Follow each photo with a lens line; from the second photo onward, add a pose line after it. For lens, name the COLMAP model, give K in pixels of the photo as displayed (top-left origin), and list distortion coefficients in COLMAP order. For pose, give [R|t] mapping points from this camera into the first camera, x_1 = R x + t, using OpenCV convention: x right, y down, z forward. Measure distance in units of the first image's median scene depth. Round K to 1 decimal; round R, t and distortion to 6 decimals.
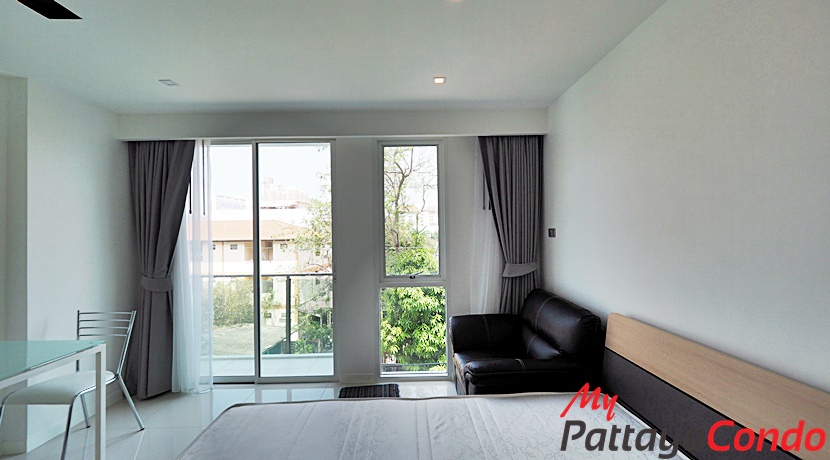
lens RADIAL K [[348.6, 0, 419.9], [0, 348.6, 223.2], [0, 0, 1]] dist [-0.002502, -0.001517]
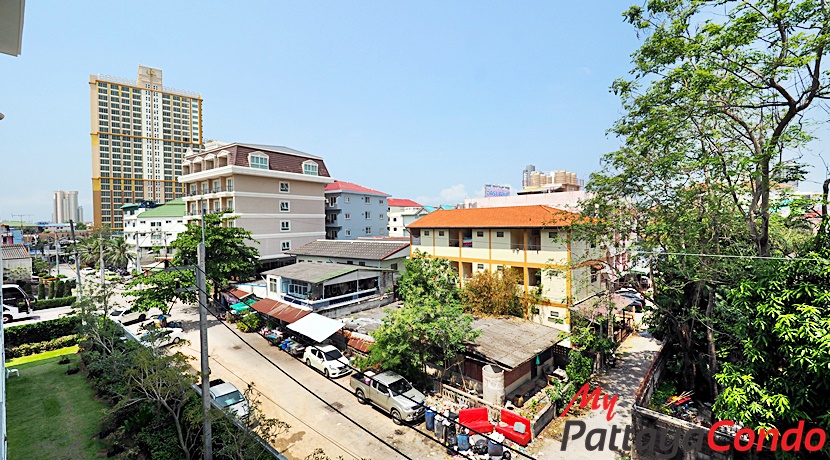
lens RADIAL K [[348.6, 0, 417.9], [0, 348.6, 226.4], [0, 0, 1]] dist [-0.002502, -0.001517]
pose [[0.750387, 0.010014, -0.660923, -0.474172], [0.021590, 0.998980, 0.039649, 0.026130], [0.660646, -0.044022, 0.749405, 0.890594]]
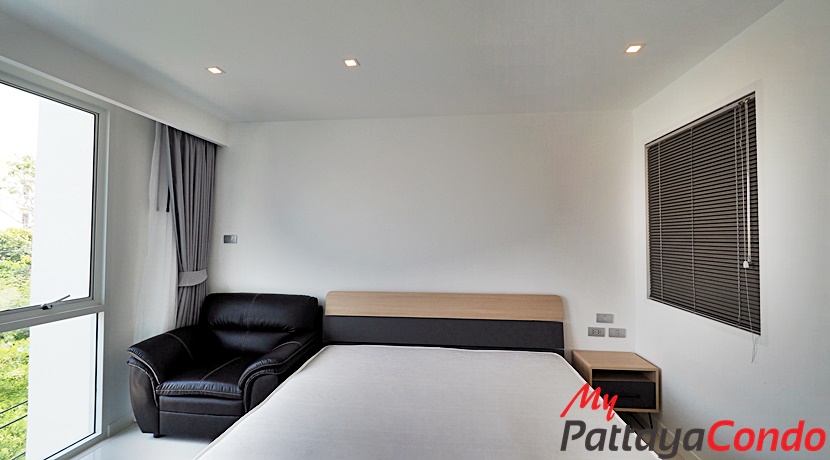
lens RADIAL K [[348.6, 0, 411.1], [0, 348.6, 232.5], [0, 0, 1]] dist [-0.002502, -0.001517]
pose [[0.128722, 0.032920, 0.991134, -0.384436], [-0.029795, 0.999126, -0.029316, 0.013196], [-0.991233, -0.025757, 0.129590, 0.189480]]
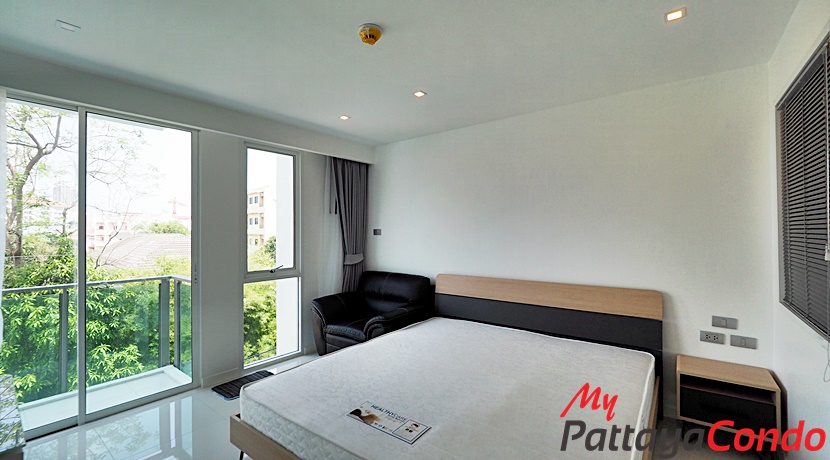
lens RADIAL K [[348.6, 0, 417.8], [0, 348.6, 229.2], [0, 0, 1]] dist [-0.002502, -0.001517]
pose [[0.630546, 0.016850, 0.775969, -0.406451], [-0.020838, 0.999771, -0.004776, 0.011660], [-0.775872, -0.013158, 0.630753, -0.036808]]
